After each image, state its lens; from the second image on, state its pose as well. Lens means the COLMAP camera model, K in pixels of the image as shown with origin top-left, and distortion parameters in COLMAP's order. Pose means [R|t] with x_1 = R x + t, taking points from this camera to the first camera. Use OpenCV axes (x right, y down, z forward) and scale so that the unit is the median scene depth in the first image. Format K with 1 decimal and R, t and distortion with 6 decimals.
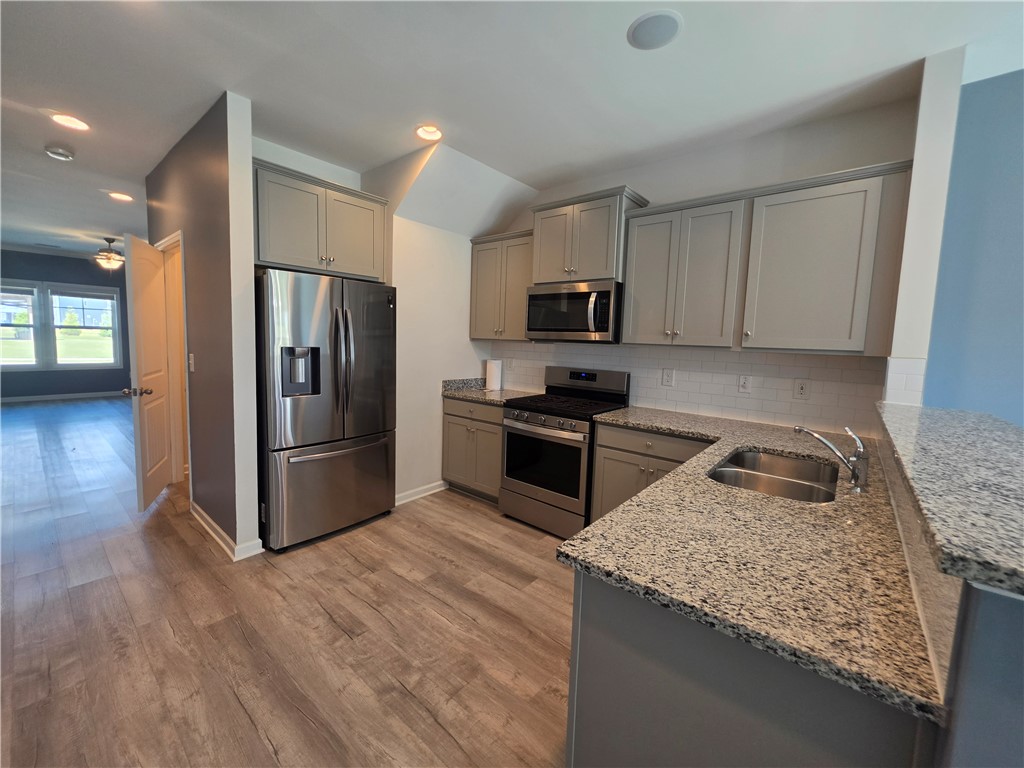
lens RADIAL K [[414.5, 0, 511.7], [0, 414.5, 380.3], [0, 0, 1]] dist [-0.000637, -0.000426]
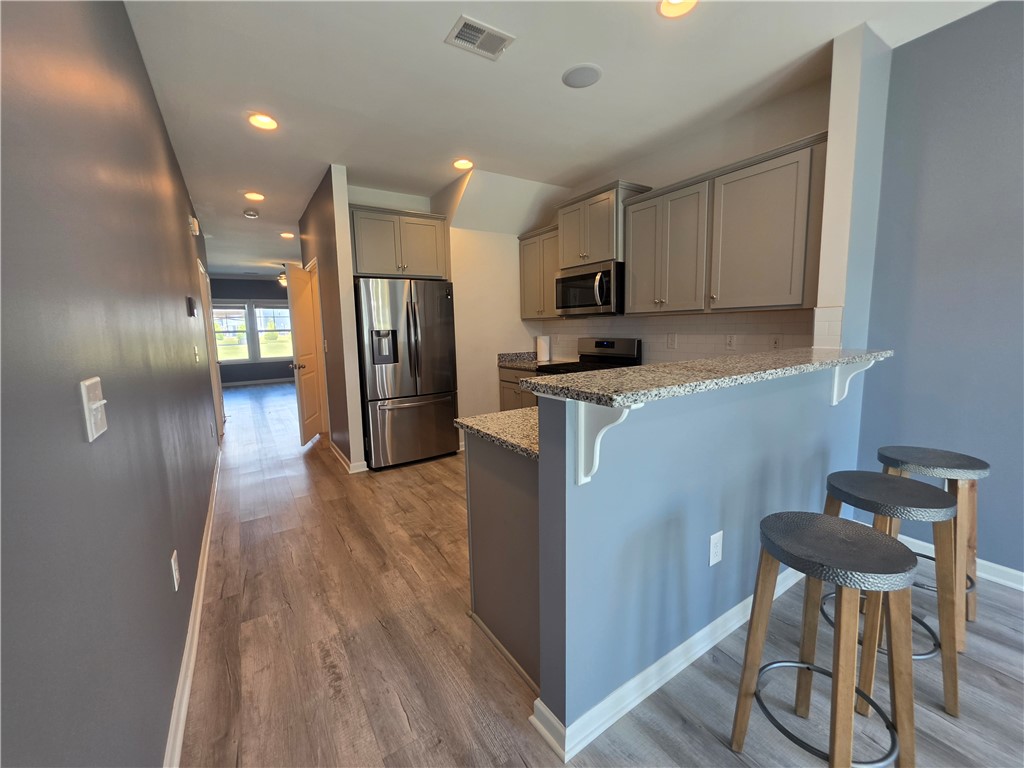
lens RADIAL K [[414.5, 0, 511.7], [0, 414.5, 380.3], [0, 0, 1]] dist [-0.000637, -0.000426]
pose [[0.956290, -0.018672, -0.291823, 0.303909], [0.027215, 0.999311, 0.025242, 0.063780], [0.291150, -0.032080, 0.956139, -0.235387]]
